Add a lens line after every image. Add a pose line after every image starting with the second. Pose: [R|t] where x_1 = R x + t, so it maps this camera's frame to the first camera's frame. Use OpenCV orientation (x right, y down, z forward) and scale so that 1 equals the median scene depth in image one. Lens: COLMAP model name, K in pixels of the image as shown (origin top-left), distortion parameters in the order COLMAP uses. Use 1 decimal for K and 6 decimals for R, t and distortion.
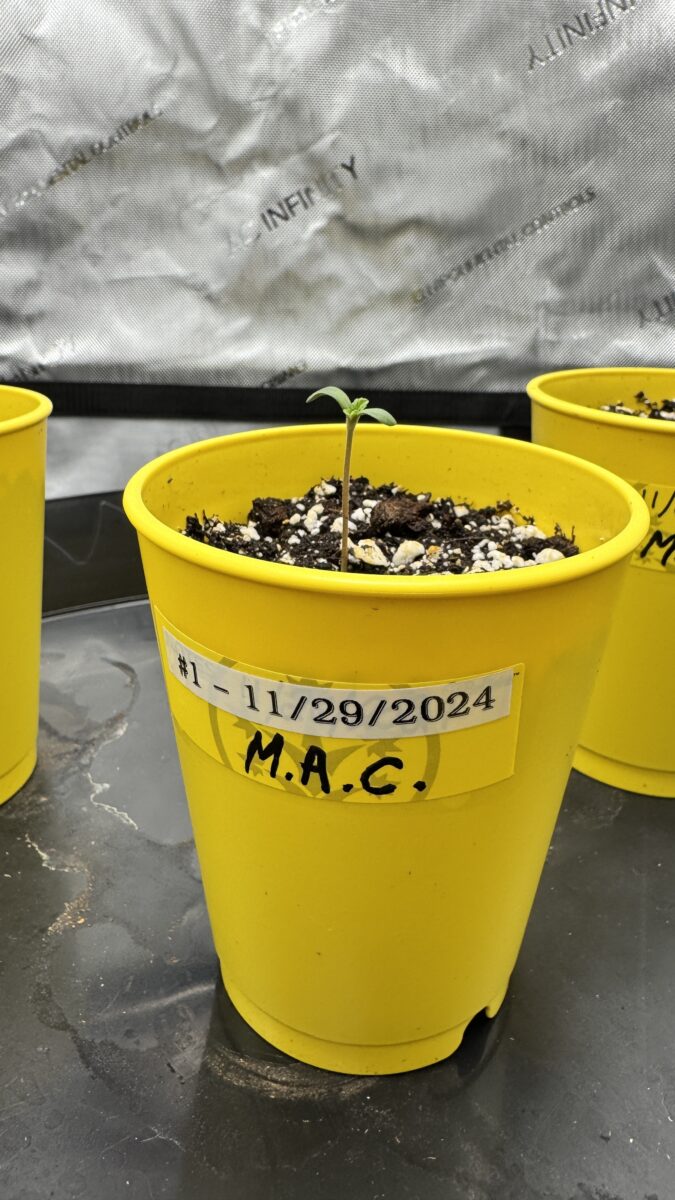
lens RADIAL K [[846.8, 0, 340.9], [0, 846.8, 535.6], [0, 0, 1]] dist [-0.007206, 0.003927]
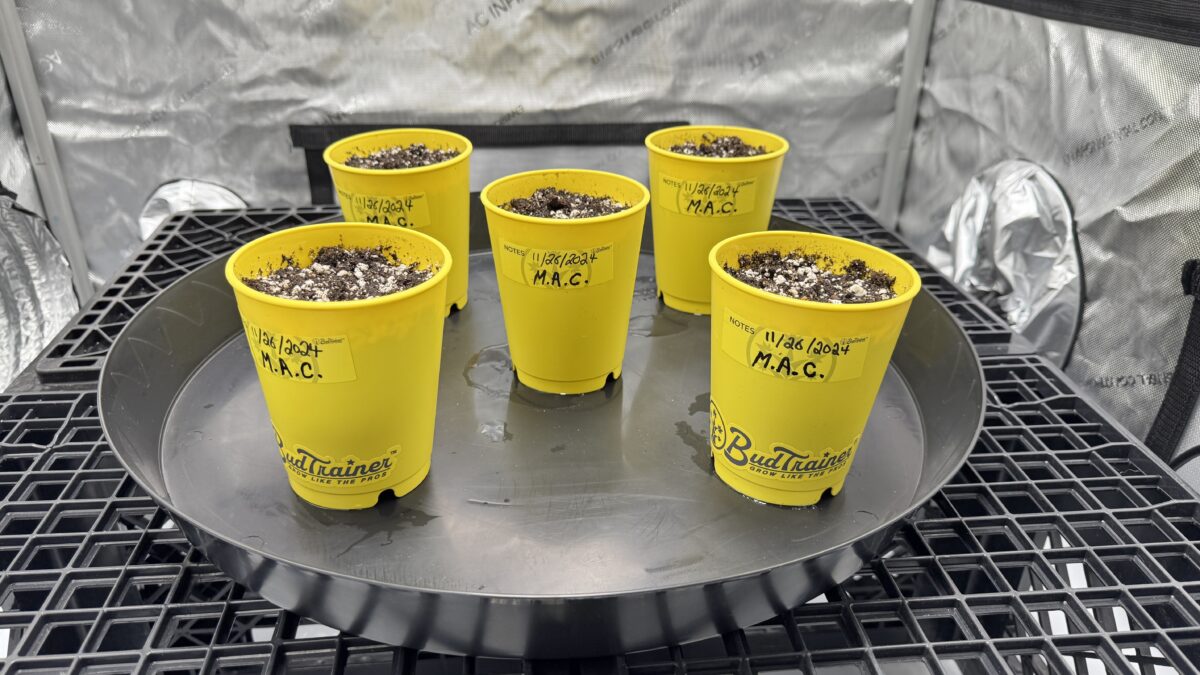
lens RADIAL K [[875.7, 0, 600.0], [0, 875.7, 337.5], [0, 0, 1]] dist [0.006567, -0.004159]
pose [[0.995711, -0.051143, 0.077093, -0.046842], [0.042483, 0.993016, 0.110063, 0.039381], [-0.082184, -0.106316, 0.990930, -0.615195]]
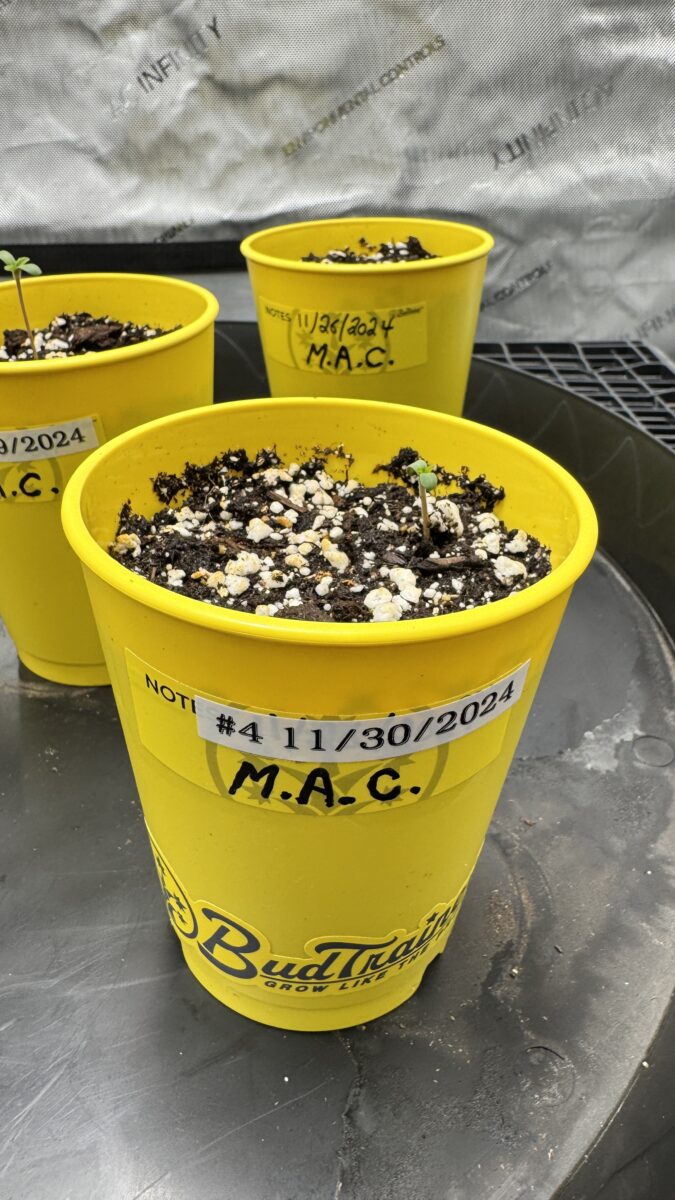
lens RADIAL K [[846.8, 0, 340.9], [0, 846.8, 535.6], [0, 0, 1]] dist [-0.007206, 0.003927]
pose [[0.999089, -0.036237, -0.022557, 0.169469], [0.039539, 0.984776, 0.169273, 0.027829], [0.016079, -0.170010, 0.985311, -0.168762]]
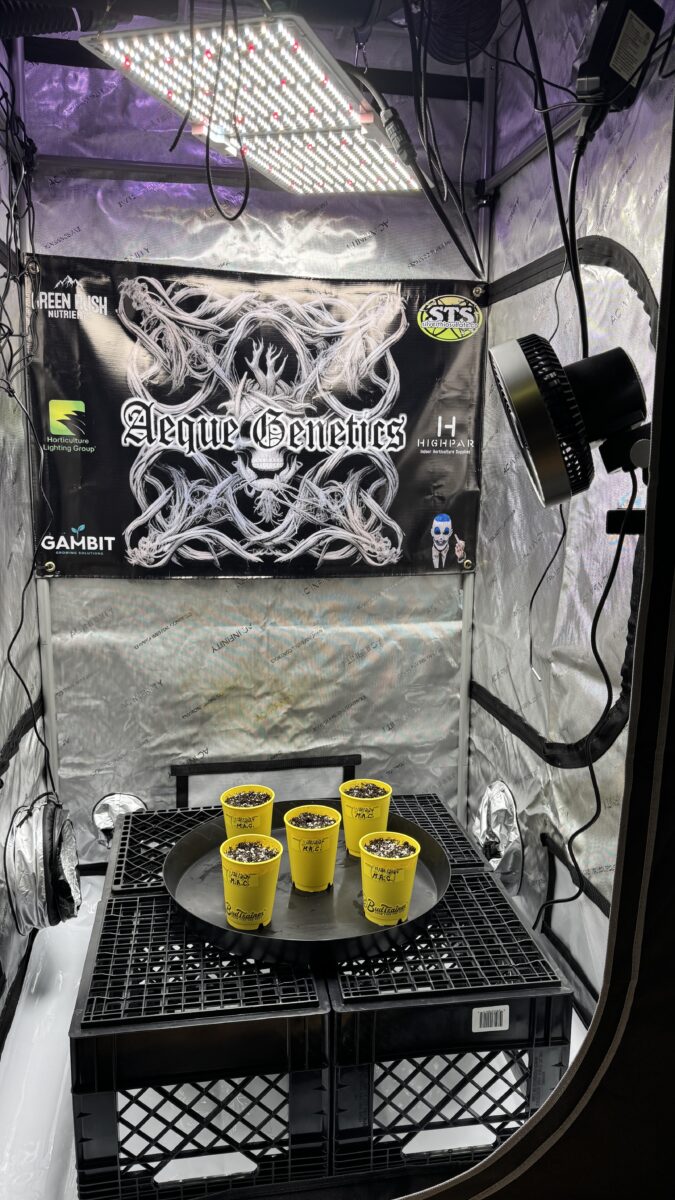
lens RADIAL K [[826.5, 0, 337.5], [0, 826.5, 600.0], [0, 0, 1]] dist [0.111844, -0.000108]
pose [[0.989777, -0.041537, 0.136440, -0.242376], [0.066716, 0.980374, -0.185513, -0.176723], [-0.126057, 0.192720, 0.973123, -2.251020]]
